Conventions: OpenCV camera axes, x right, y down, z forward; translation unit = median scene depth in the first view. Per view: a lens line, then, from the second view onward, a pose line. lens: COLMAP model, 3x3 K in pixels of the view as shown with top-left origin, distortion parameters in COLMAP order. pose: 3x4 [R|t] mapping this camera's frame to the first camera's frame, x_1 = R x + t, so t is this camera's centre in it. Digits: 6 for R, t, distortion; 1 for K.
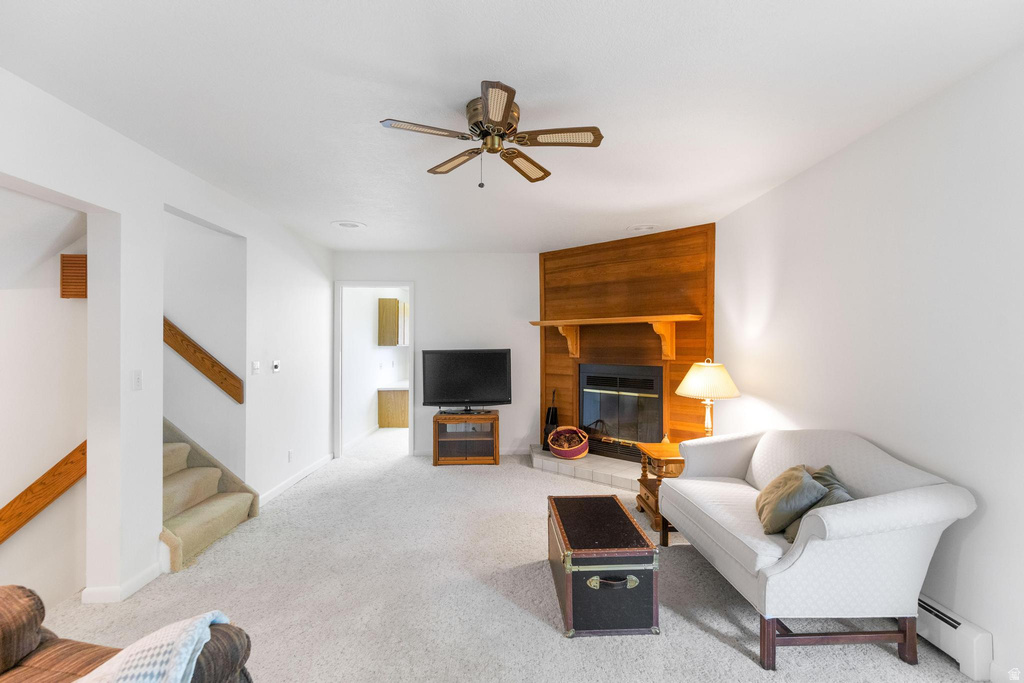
lens RADIAL K [[463.8, 0, 526.1], [0, 463.8, 346.9], [0, 0, 1]] dist [0.010336, -0.002828]
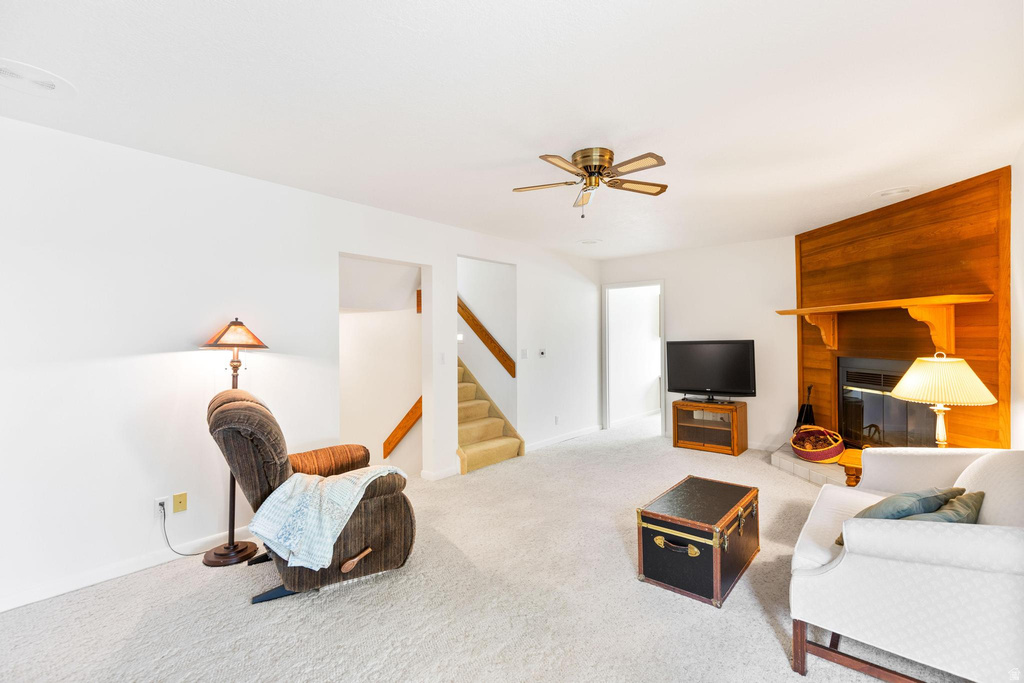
lens RADIAL K [[463.8, 0, 536.0], [0, 463.8, 339.6], [0, 0, 1]] dist [0.010336, -0.002828]
pose [[0.744527, -0.001303, -0.667591, 0.321870], [0.004429, 0.999986, 0.002987, -0.001404], [0.667578, -0.005181, 0.744522, -0.033283]]
